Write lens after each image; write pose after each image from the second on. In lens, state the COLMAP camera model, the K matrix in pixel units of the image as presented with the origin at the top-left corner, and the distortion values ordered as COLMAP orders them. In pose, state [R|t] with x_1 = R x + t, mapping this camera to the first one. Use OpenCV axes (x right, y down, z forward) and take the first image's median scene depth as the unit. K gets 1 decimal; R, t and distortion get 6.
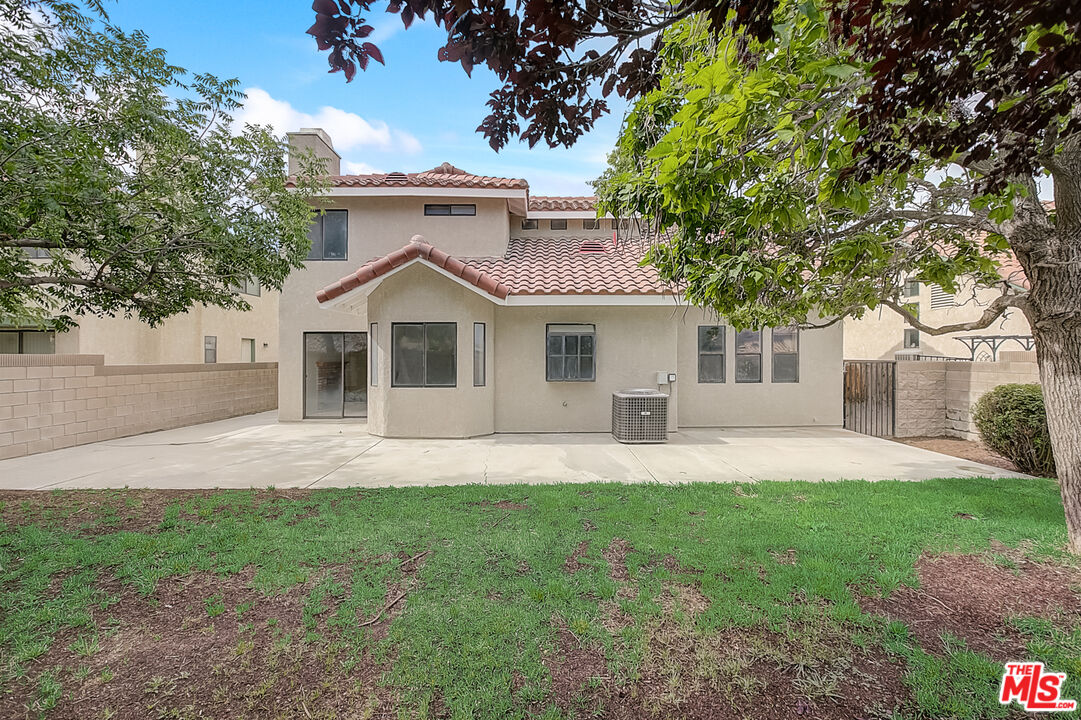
lens RADIAL K [[484.4, 0, 542.1], [0, 484.4, 357.4], [0, 0, 1]] dist [-0.018894, 0.011007]
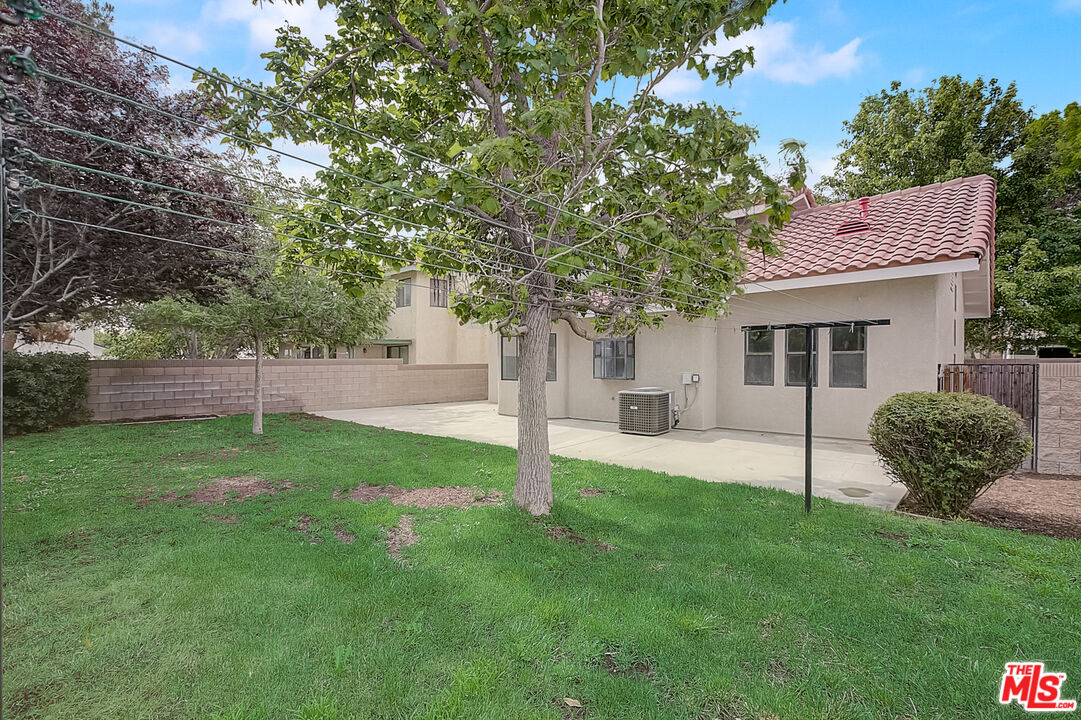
lens RADIAL K [[484.4, 0, 542.1], [0, 484.4, 357.4], [0, 0, 1]] dist [-0.018894, 0.011007]
pose [[0.732269, -0.006167, -0.680988, 0.731412], [0.004350, 0.999981, -0.004379, 0.000291], [0.681002, 0.000244, 0.732282, 0.009935]]
